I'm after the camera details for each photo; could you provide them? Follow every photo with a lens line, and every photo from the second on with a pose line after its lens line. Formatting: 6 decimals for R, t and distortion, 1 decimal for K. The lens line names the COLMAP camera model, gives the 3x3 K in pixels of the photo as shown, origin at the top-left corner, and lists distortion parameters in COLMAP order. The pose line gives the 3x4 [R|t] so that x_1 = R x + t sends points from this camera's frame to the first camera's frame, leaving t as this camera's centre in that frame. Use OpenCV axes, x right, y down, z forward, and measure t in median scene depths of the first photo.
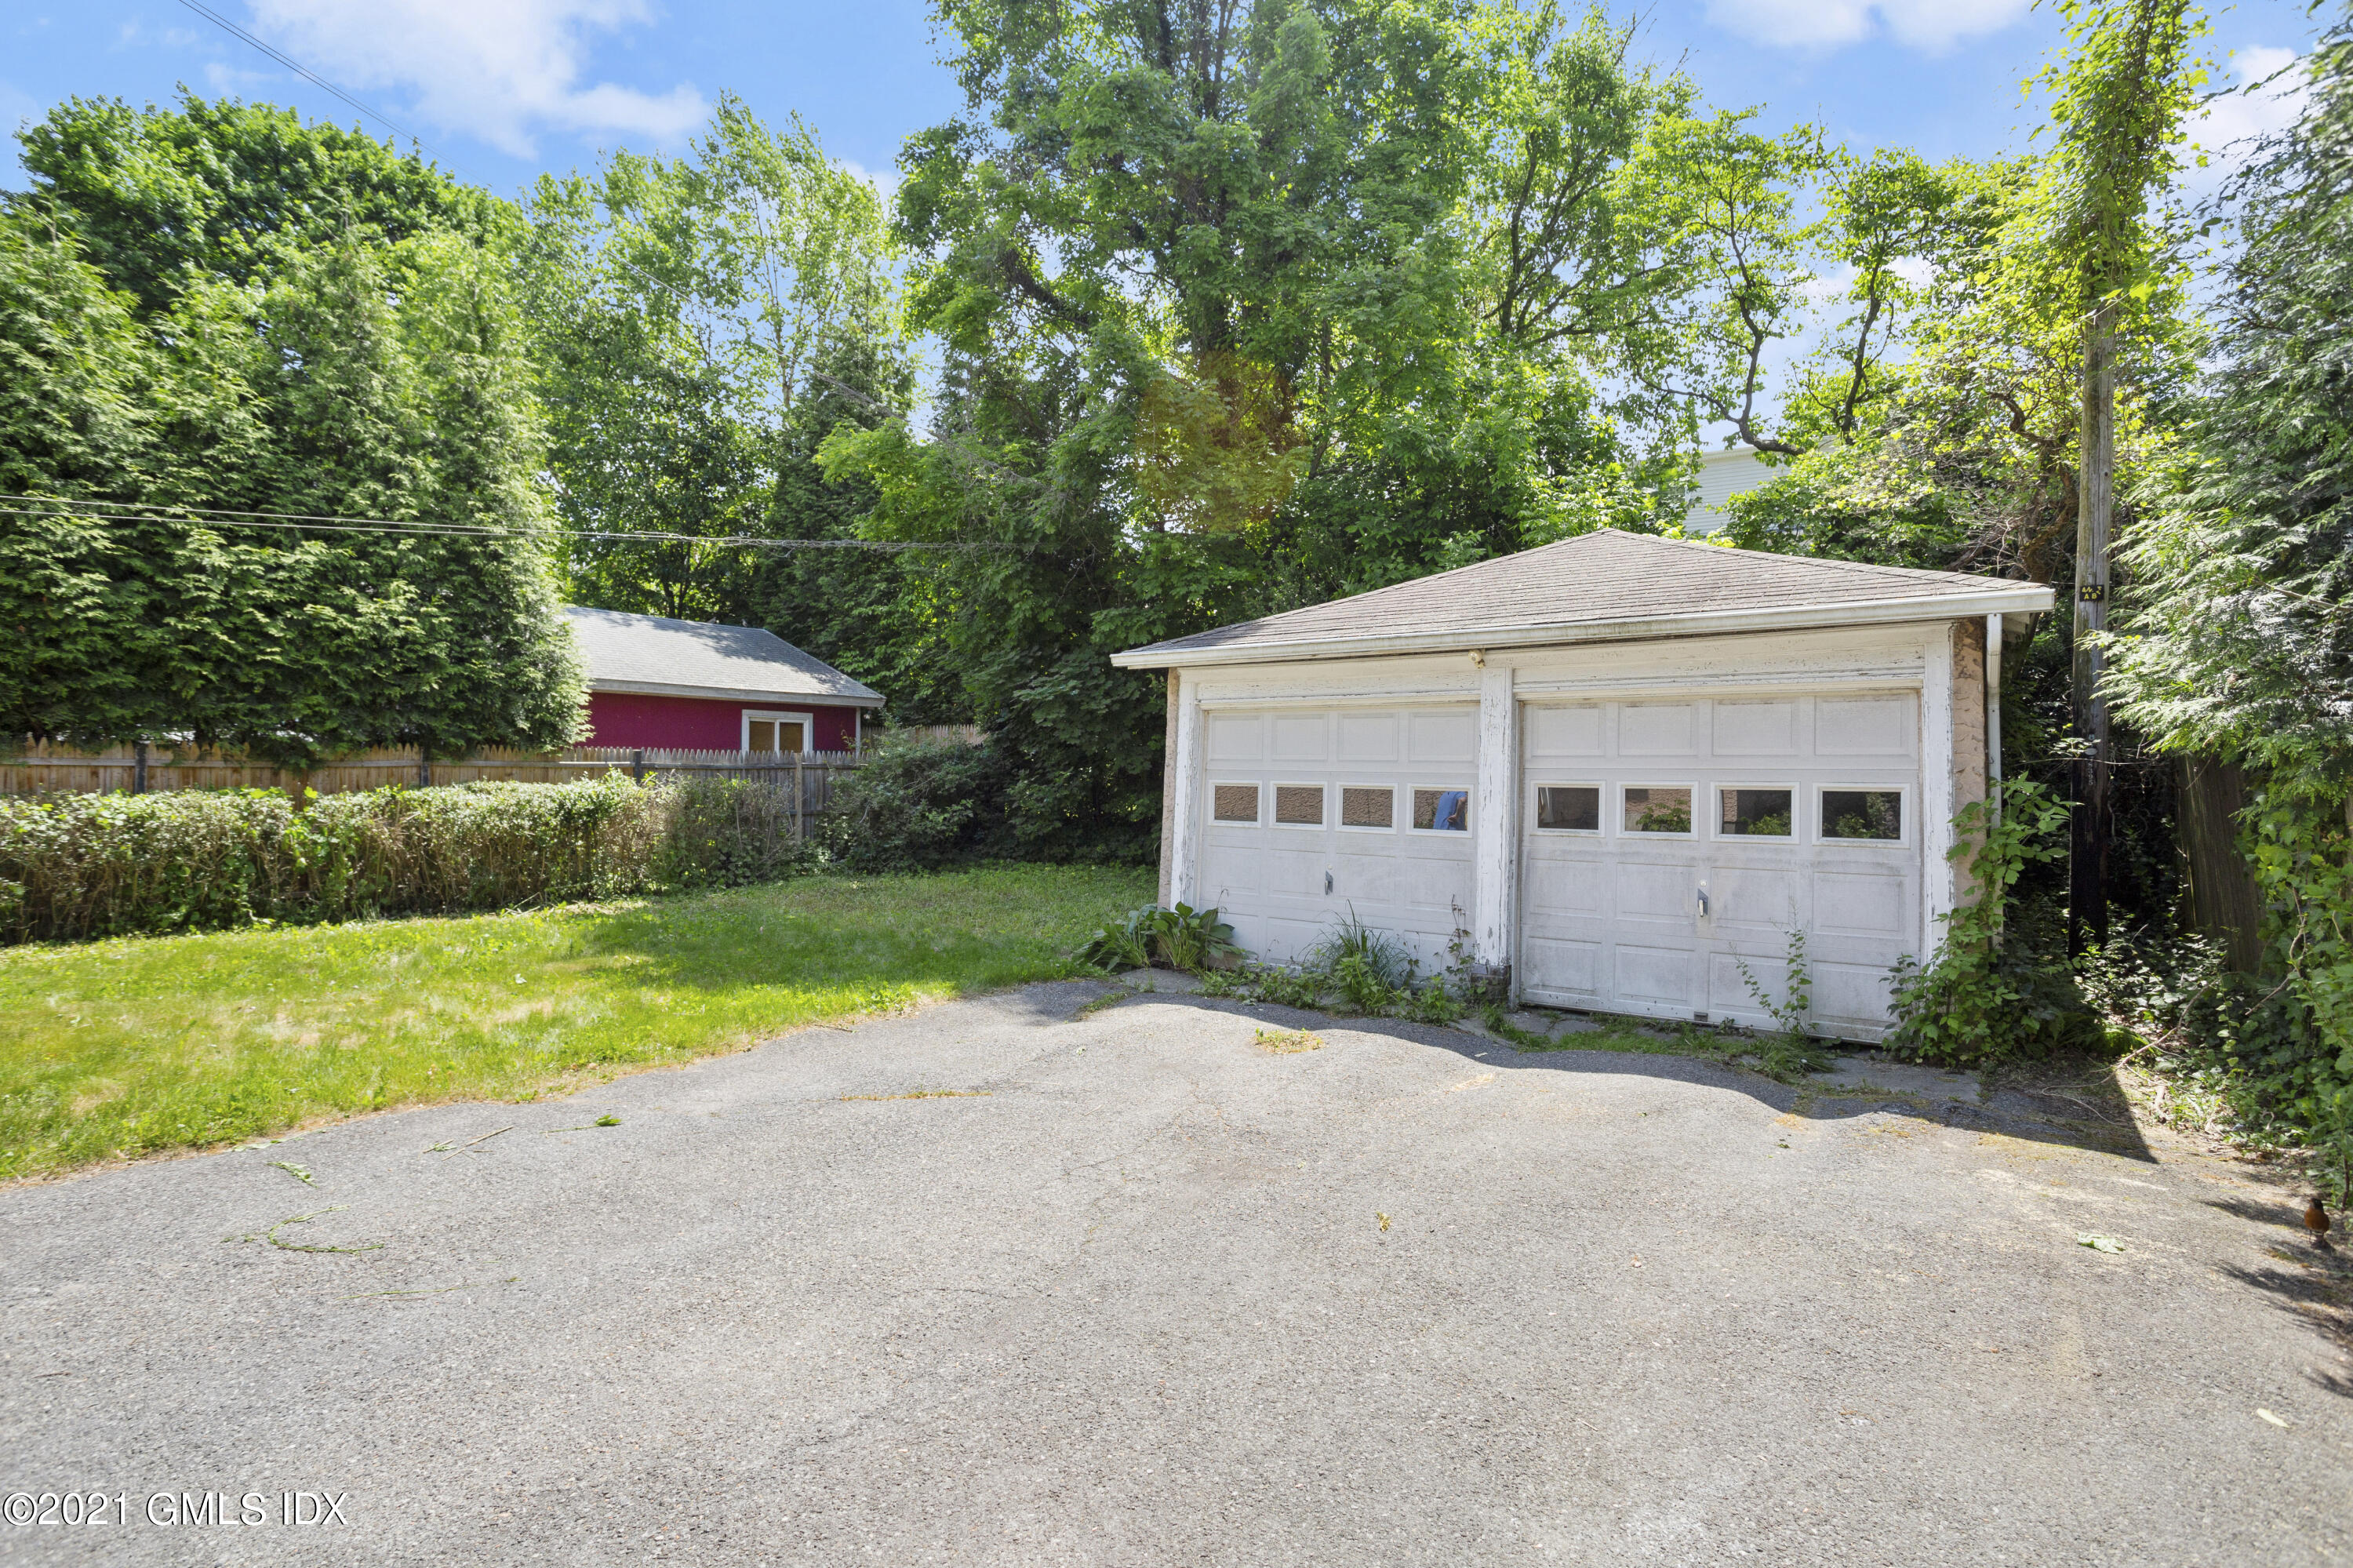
lens RADIAL K [[1170.5, 0, 1127.1], [0, 1170.5, 770.6], [0, 0, 1]] dist [-0.000858, 0.000294]
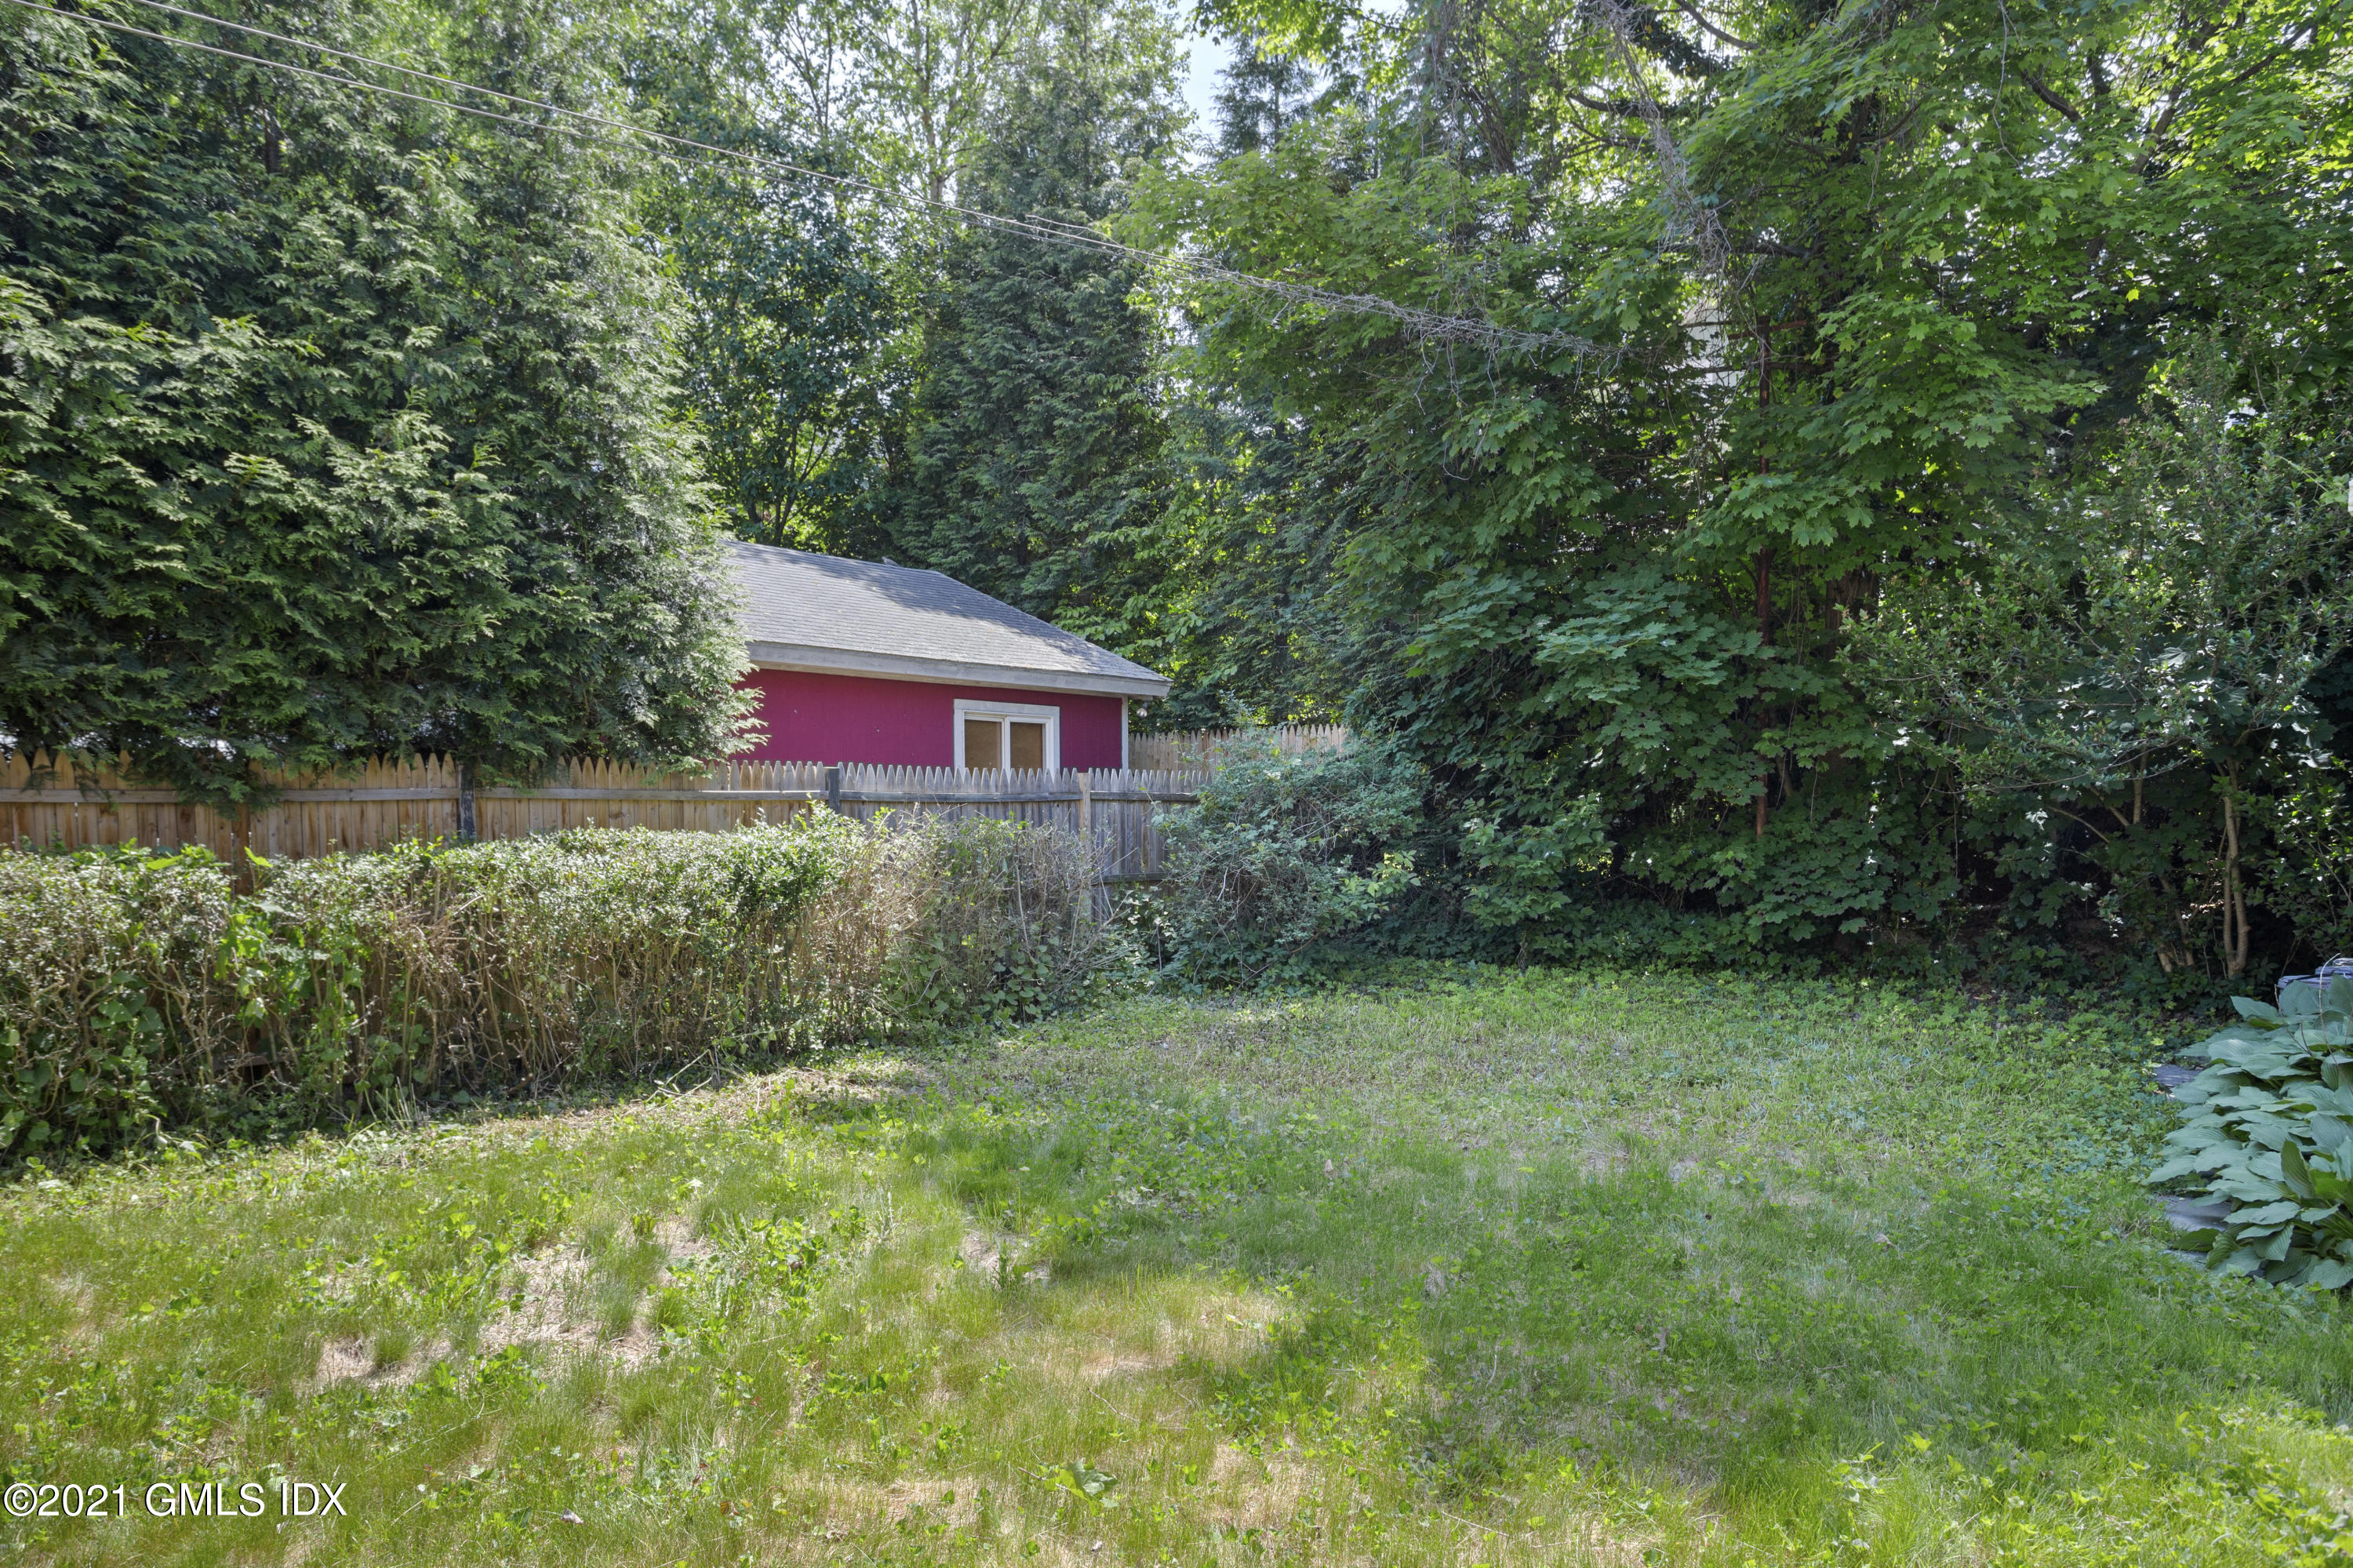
lens RADIAL K [[1556.6, 0, 1175.9], [0, 1556.6, 907.6], [0, 0, 1]] dist [-0.005387, 0.021480]
pose [[0.999636, -0.009490, -0.025251, -0.290897], [0.011028, 0.998048, 0.061463, 0.004965], [0.024618, -0.061719, 0.997790, 0.353124]]
